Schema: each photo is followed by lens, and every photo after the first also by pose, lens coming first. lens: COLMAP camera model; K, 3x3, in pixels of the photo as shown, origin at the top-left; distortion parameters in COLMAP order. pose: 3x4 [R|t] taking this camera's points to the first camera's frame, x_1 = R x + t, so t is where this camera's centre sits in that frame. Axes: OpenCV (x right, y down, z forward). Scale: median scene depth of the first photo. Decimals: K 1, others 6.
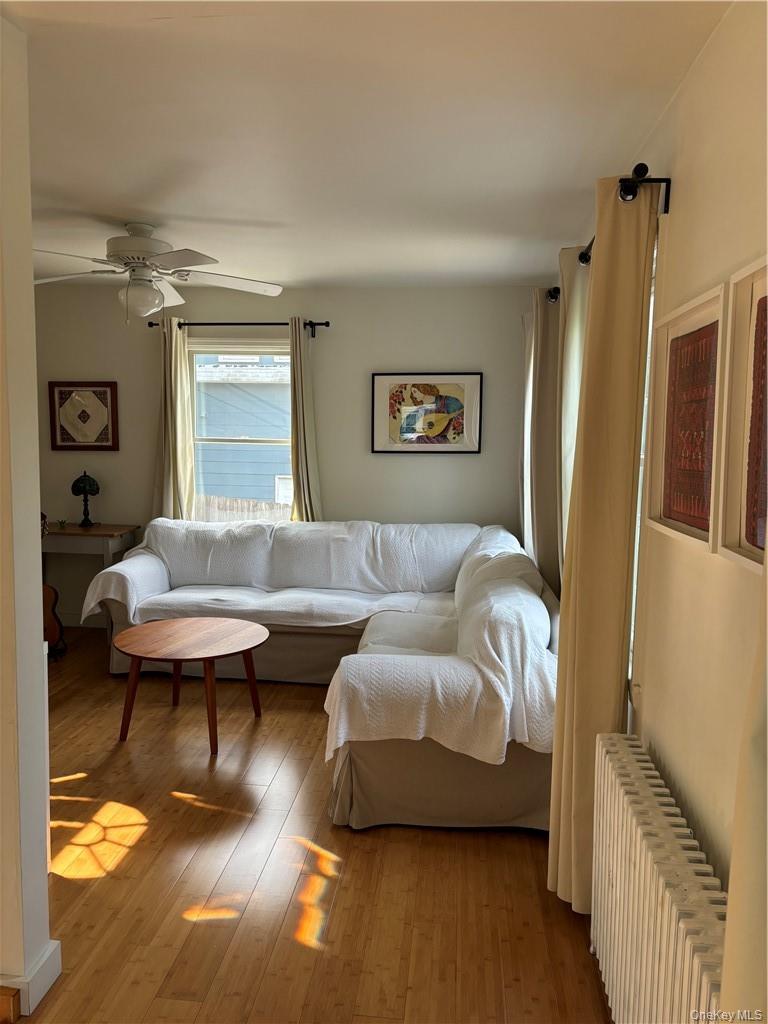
lens RADIAL K [[769.8, 0, 384.0], [0, 769.8, 512.0], [0, 0, 1]] dist [0.087683, -0.153374]
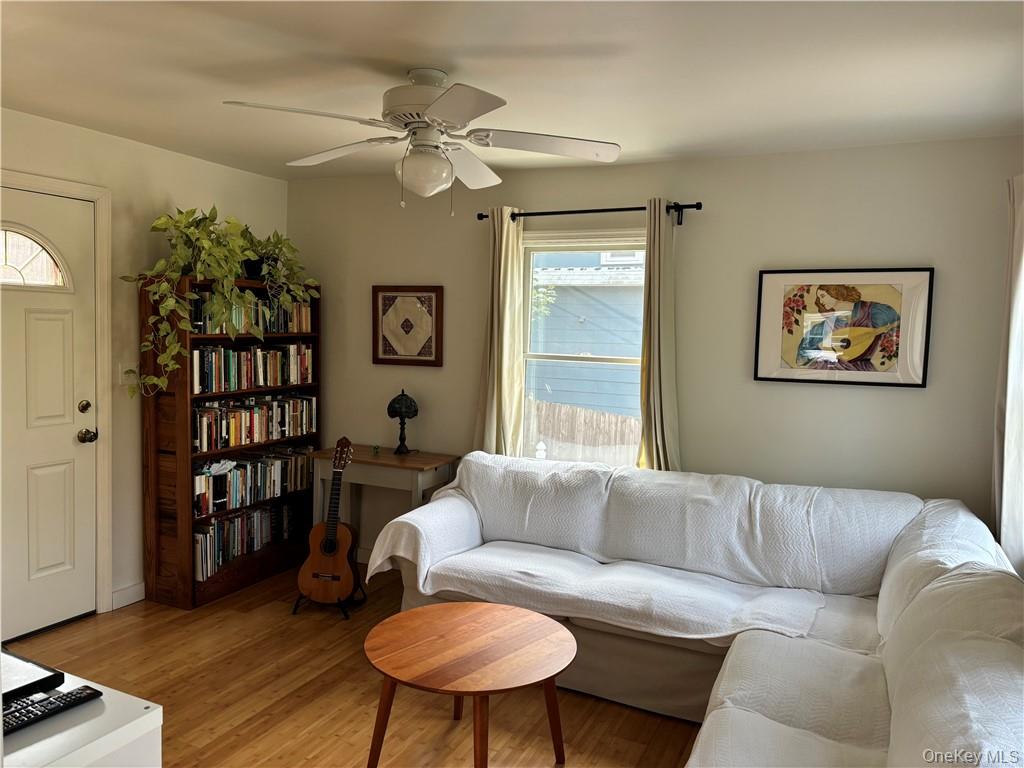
lens RADIAL K [[769.8, 0, 512.0], [0, 769.8, 384.0], [0, 0, 1]] dist [0.087683, -0.153374]
pose [[0.942553, 0.038056, -0.331883, 0.011740], [-0.051259, 0.998201, -0.031117, -0.040058], [0.330102, 0.046341, 0.942807, 0.247307]]
